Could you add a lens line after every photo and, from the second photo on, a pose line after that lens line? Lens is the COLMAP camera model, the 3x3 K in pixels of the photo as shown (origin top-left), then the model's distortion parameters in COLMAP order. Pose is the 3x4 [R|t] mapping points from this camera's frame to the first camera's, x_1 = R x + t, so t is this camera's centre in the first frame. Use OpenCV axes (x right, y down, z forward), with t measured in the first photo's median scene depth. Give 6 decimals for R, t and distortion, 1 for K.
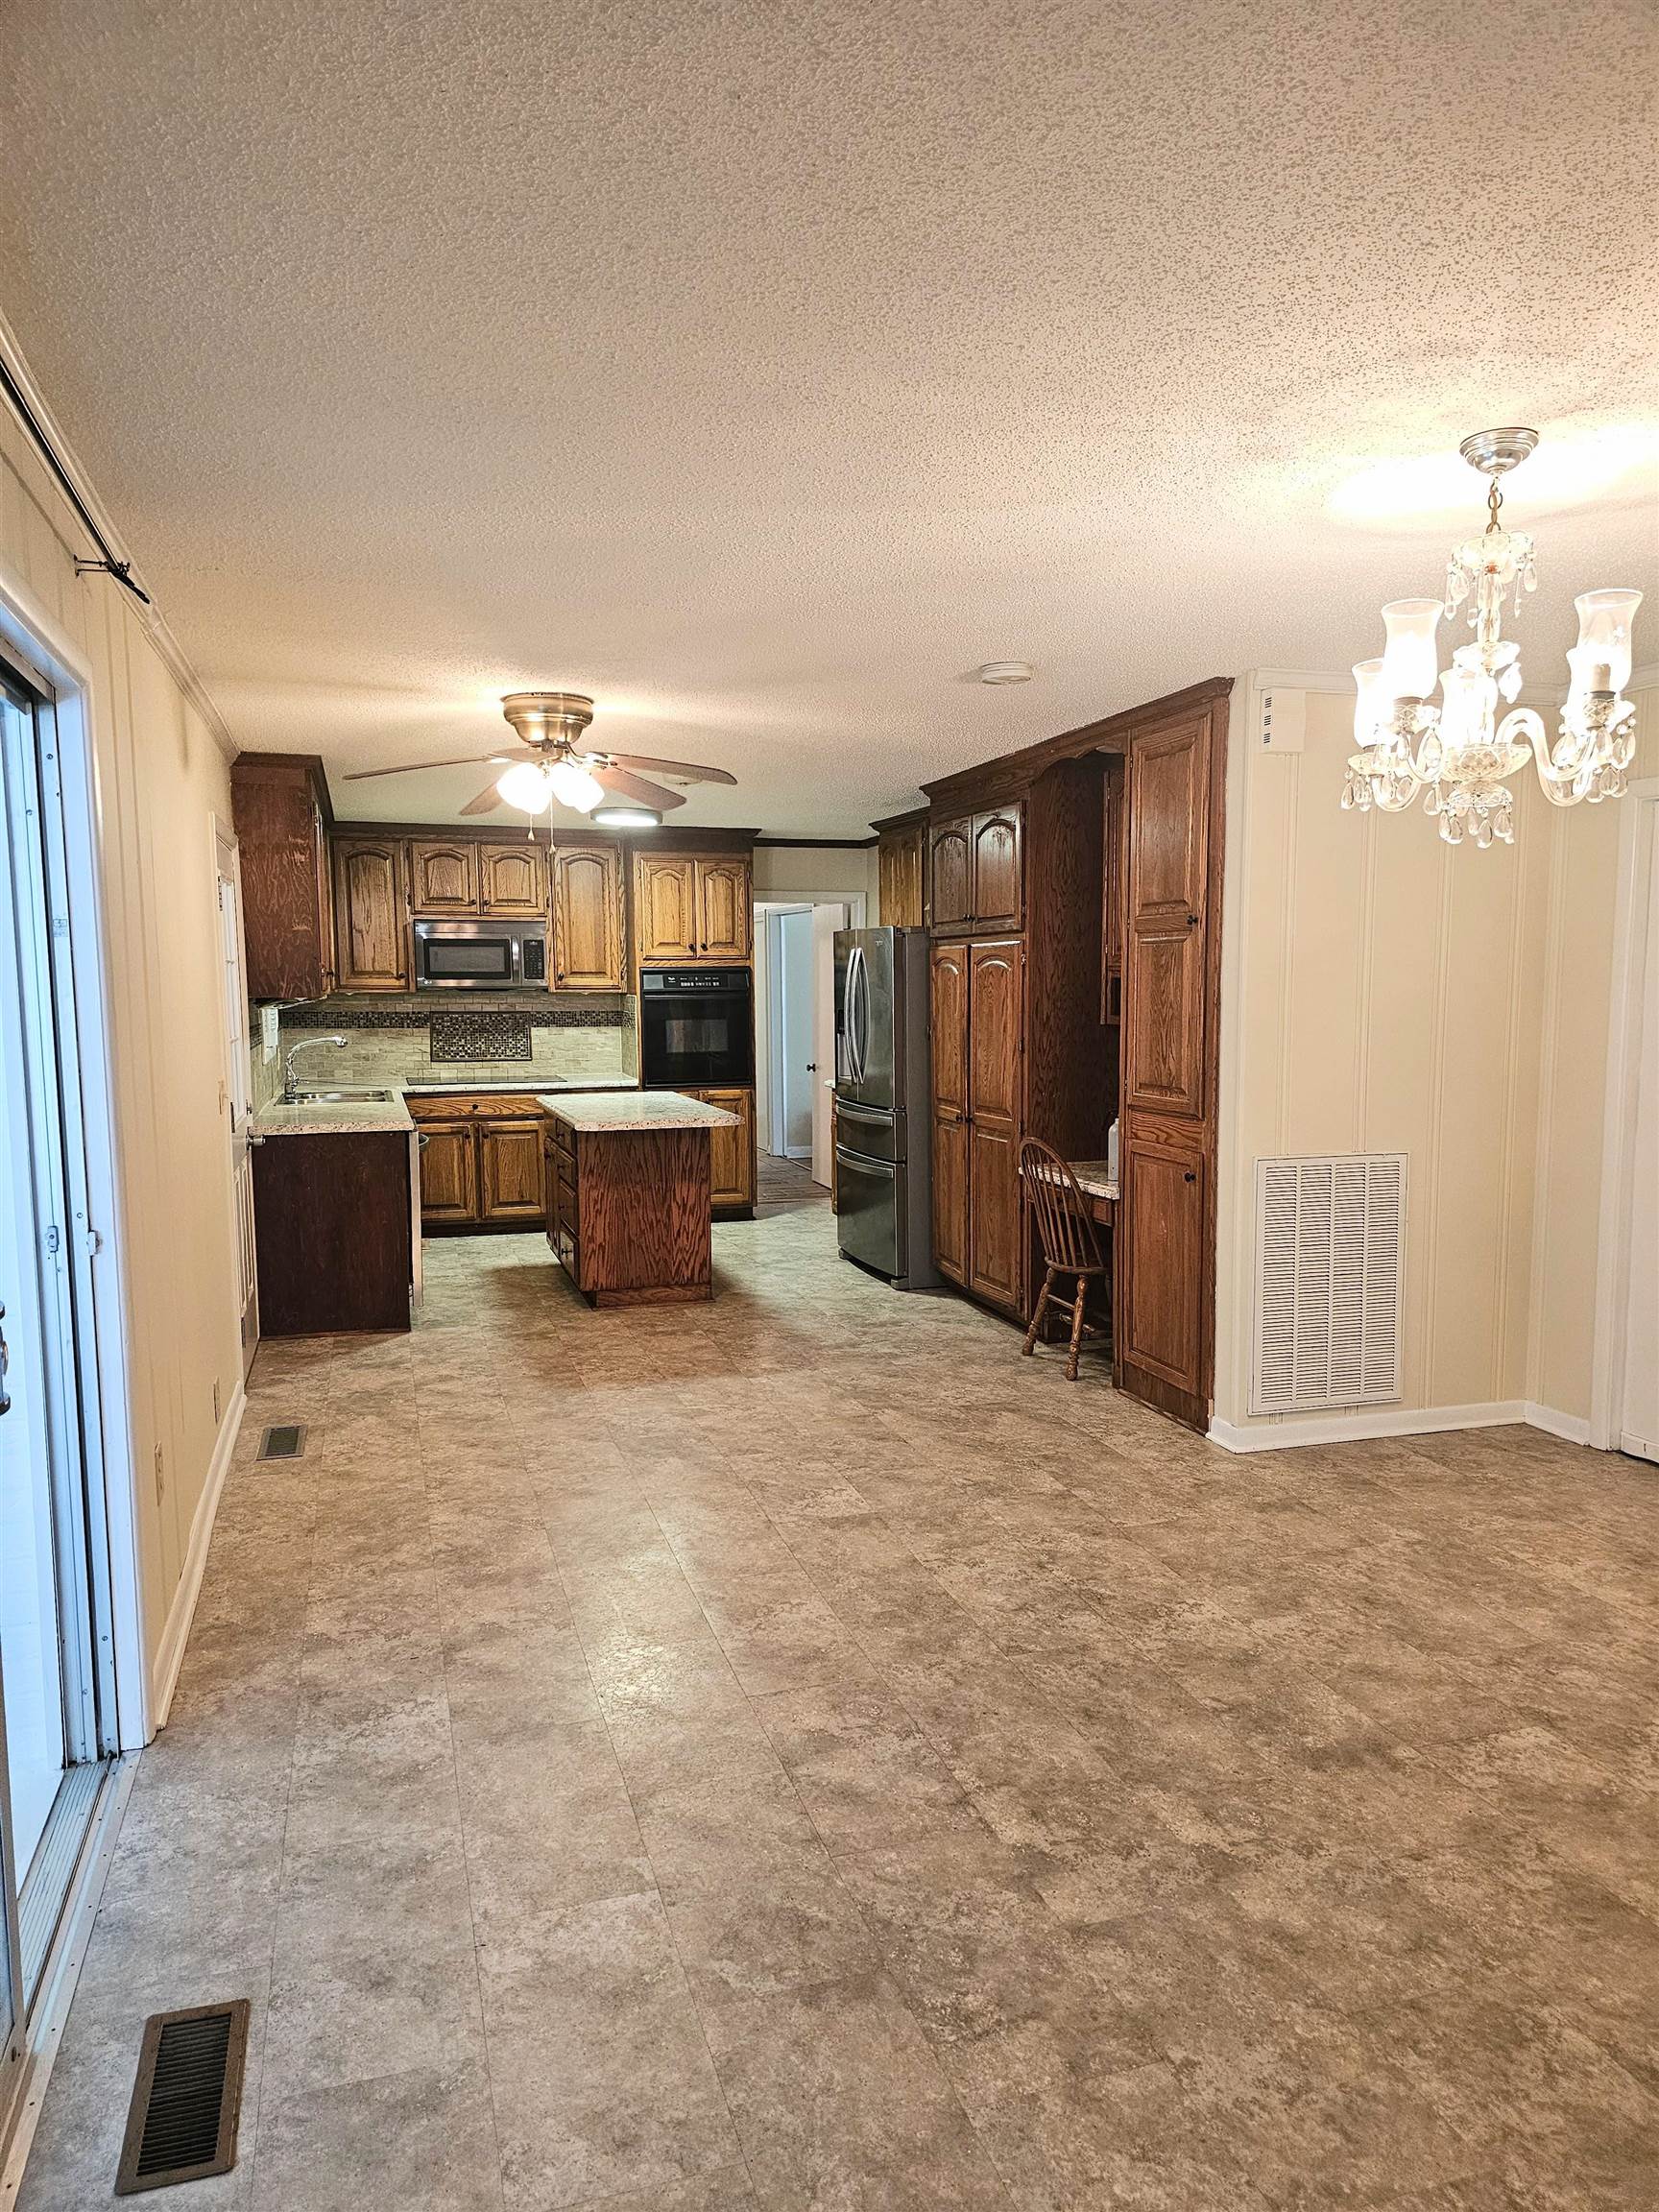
lens RADIAL K [[1459.3, 0, 829.7], [0, 1459.3, 1116.5], [0, 0, 1]] dist [-0.001212, -0.000429]
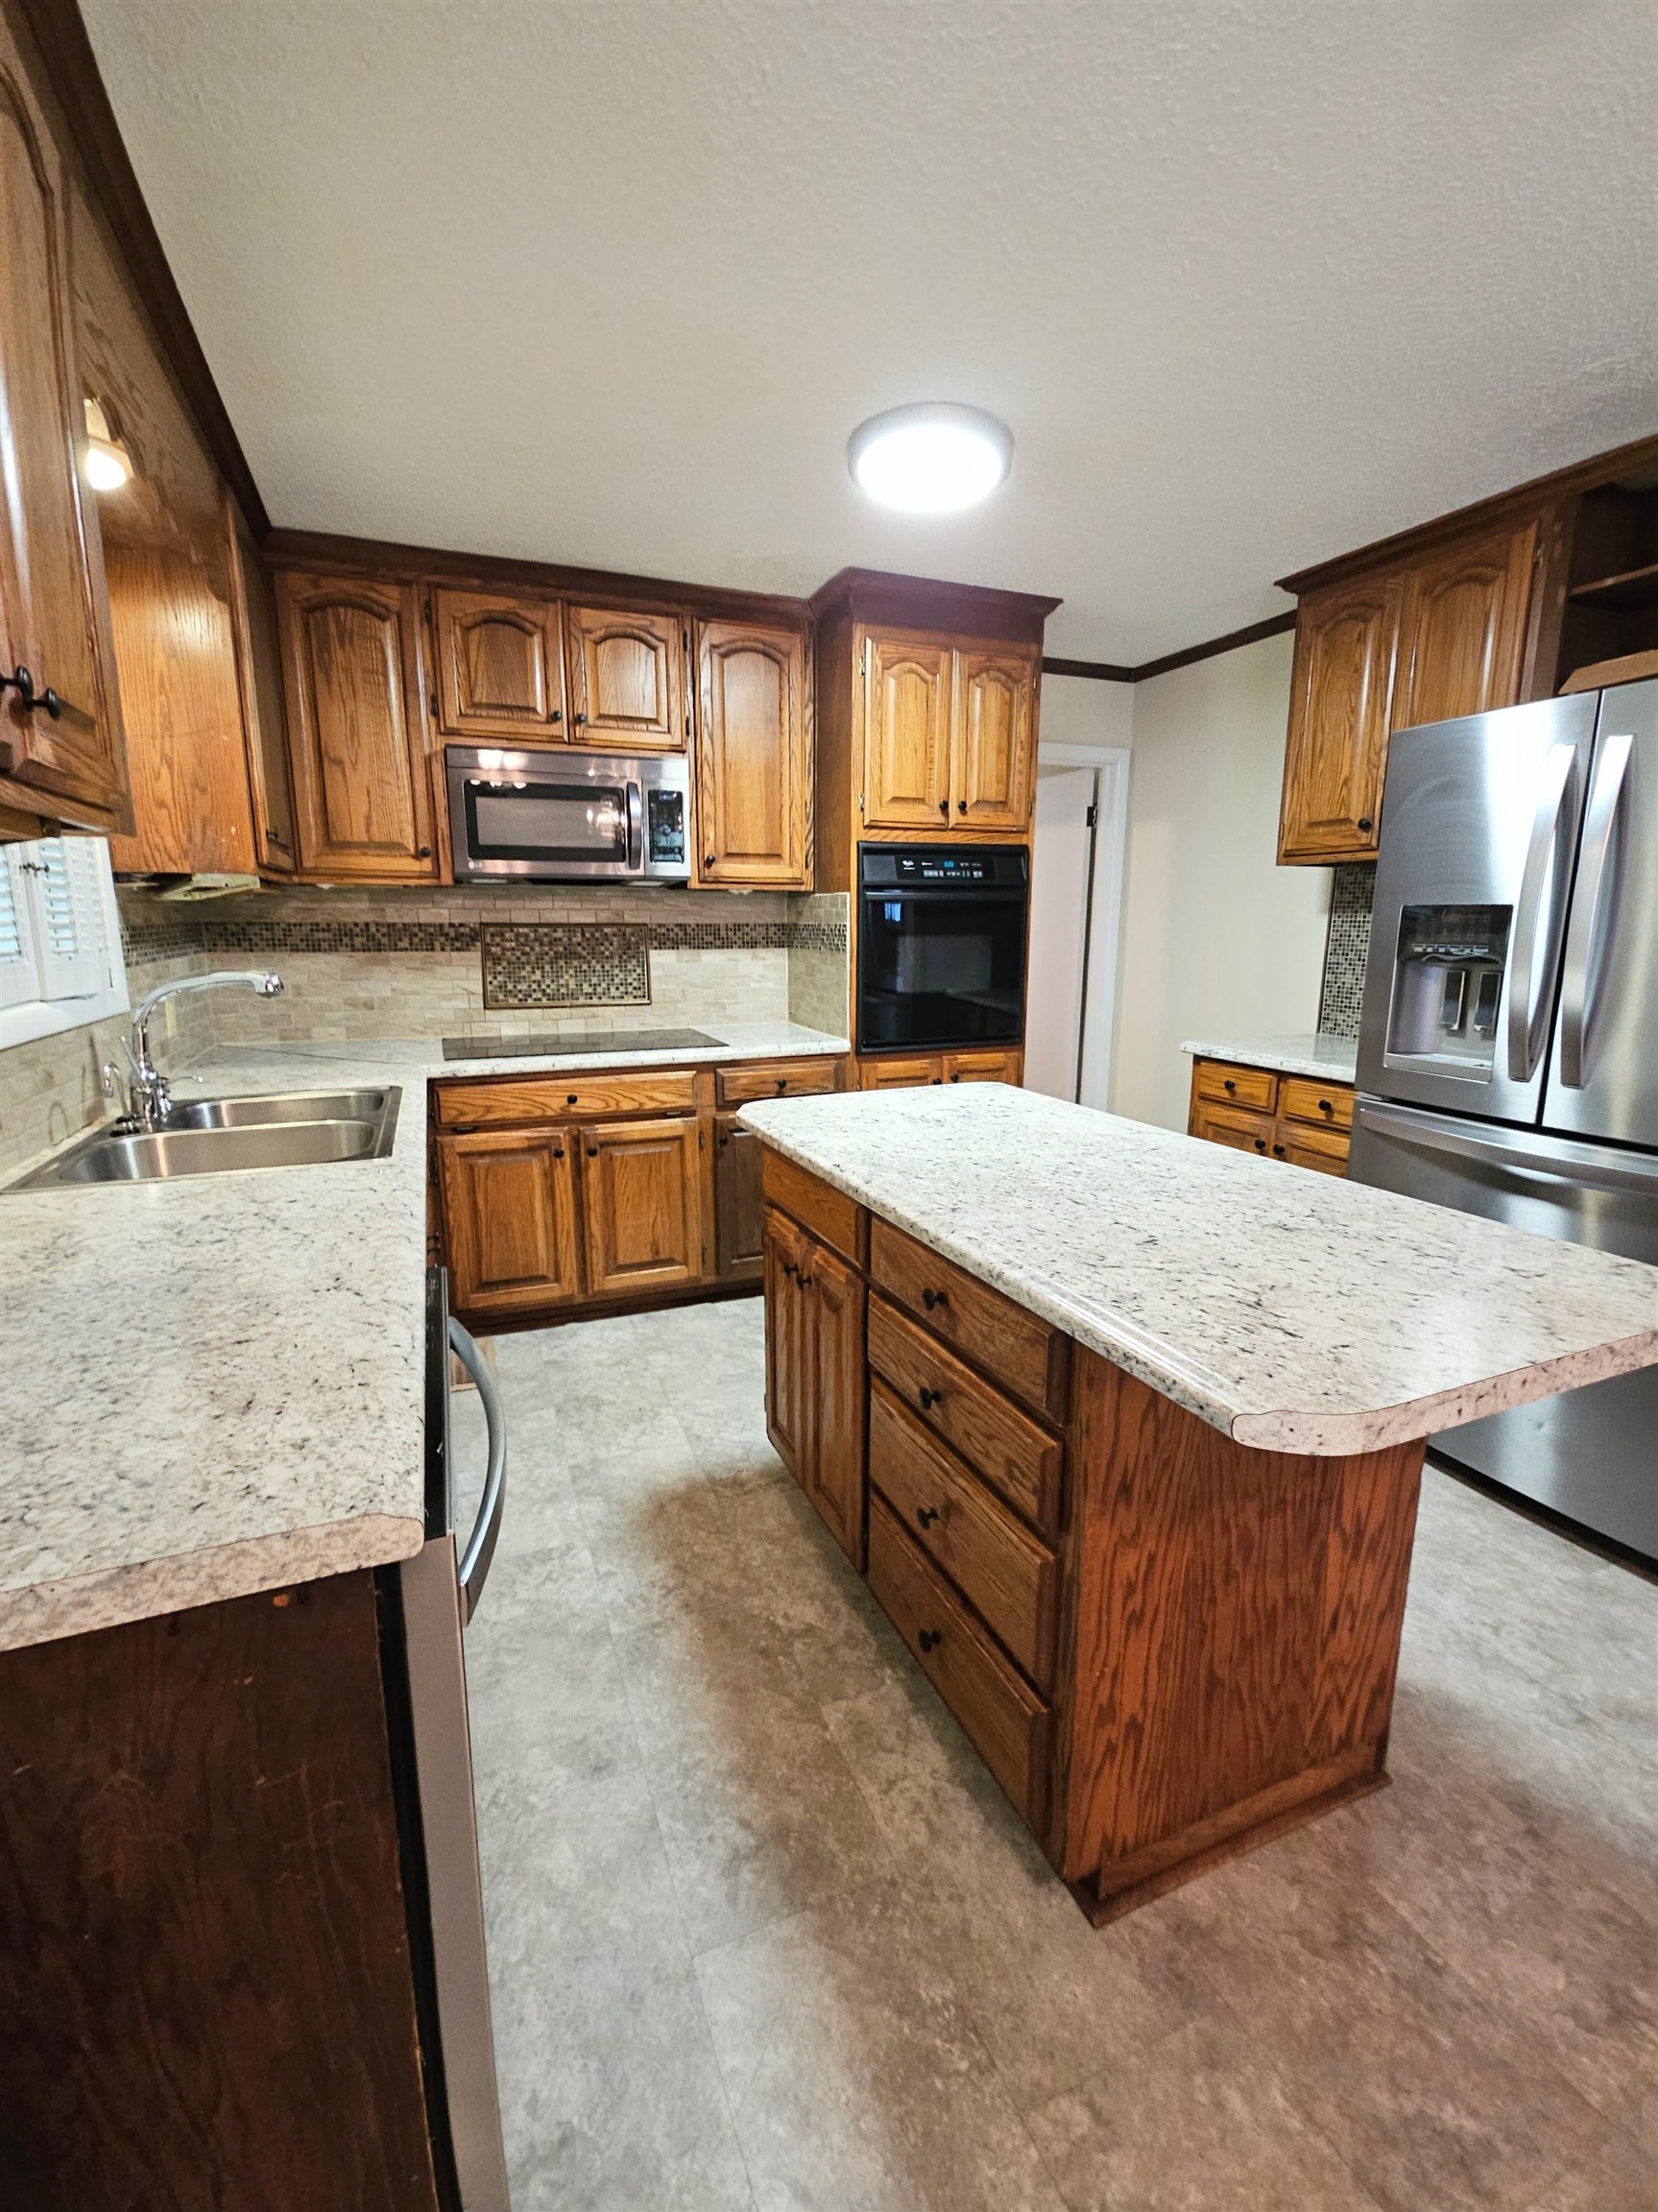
lens RADIAL K [[898.8, 0, 777.4], [0, 898.8, 1080.9], [0, 0, 1]] dist [-0.011329, 0.000023]
pose [[0.998494, -0.009412, 0.054040, -0.179509], [0.004977, 0.996651, 0.081617, -0.038506], [-0.054627, -0.081225, 0.995198, 0.647017]]
